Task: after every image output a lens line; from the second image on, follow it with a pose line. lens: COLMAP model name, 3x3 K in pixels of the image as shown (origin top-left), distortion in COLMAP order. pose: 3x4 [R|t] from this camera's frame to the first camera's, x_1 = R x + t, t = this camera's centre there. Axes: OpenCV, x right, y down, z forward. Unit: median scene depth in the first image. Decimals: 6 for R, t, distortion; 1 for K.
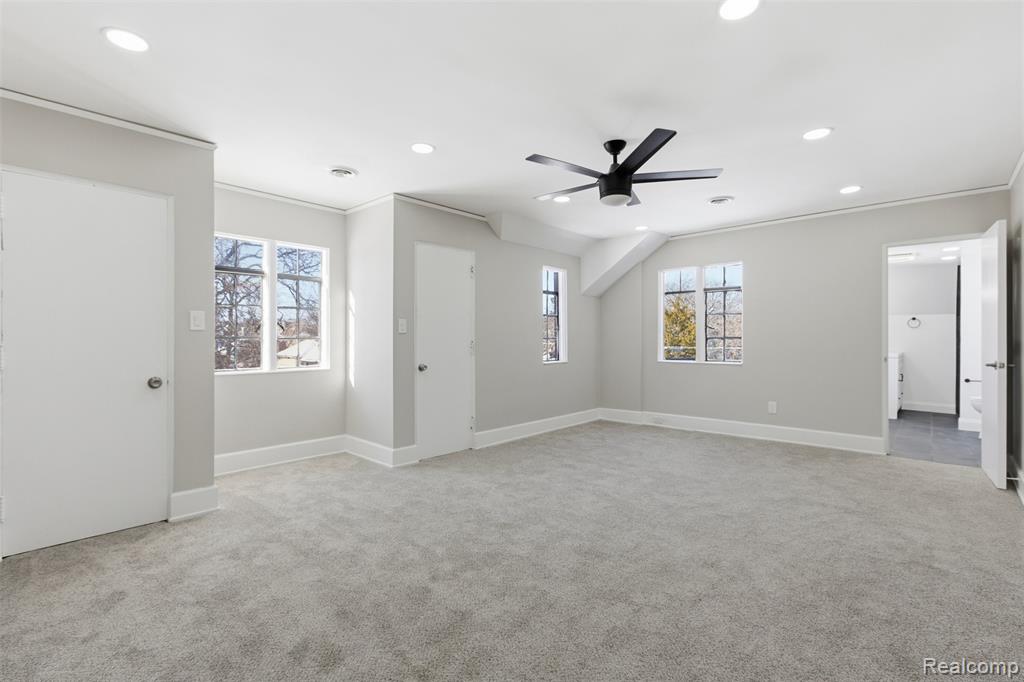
lens RADIAL K [[469.7, 0, 514.7], [0, 469.7, 339.3], [0, 0, 1]] dist [0.005742, 0.001258]
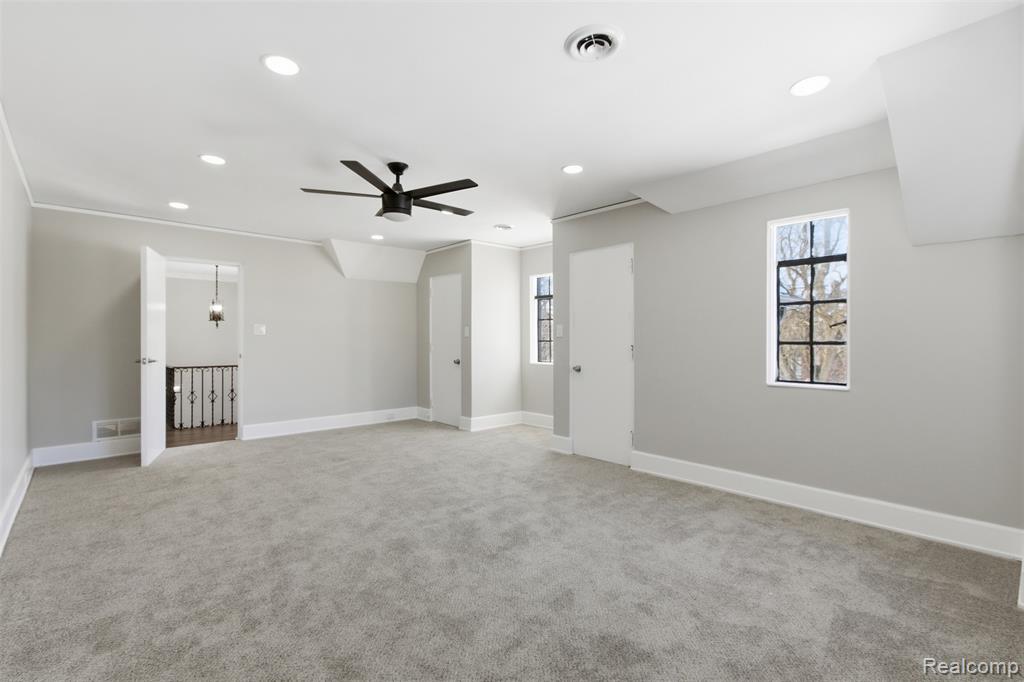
lens RADIAL K [[469.7, 0, 514.7], [0, 469.7, 339.3], [0, 0, 1]] dist [0.005742, 0.001258]
pose [[-0.083109, -0.001502, -0.996539, 0.889670], [-0.001920, 0.999997, -0.001347, -0.005846], [0.996539, 0.001801, -0.083112, 0.945923]]
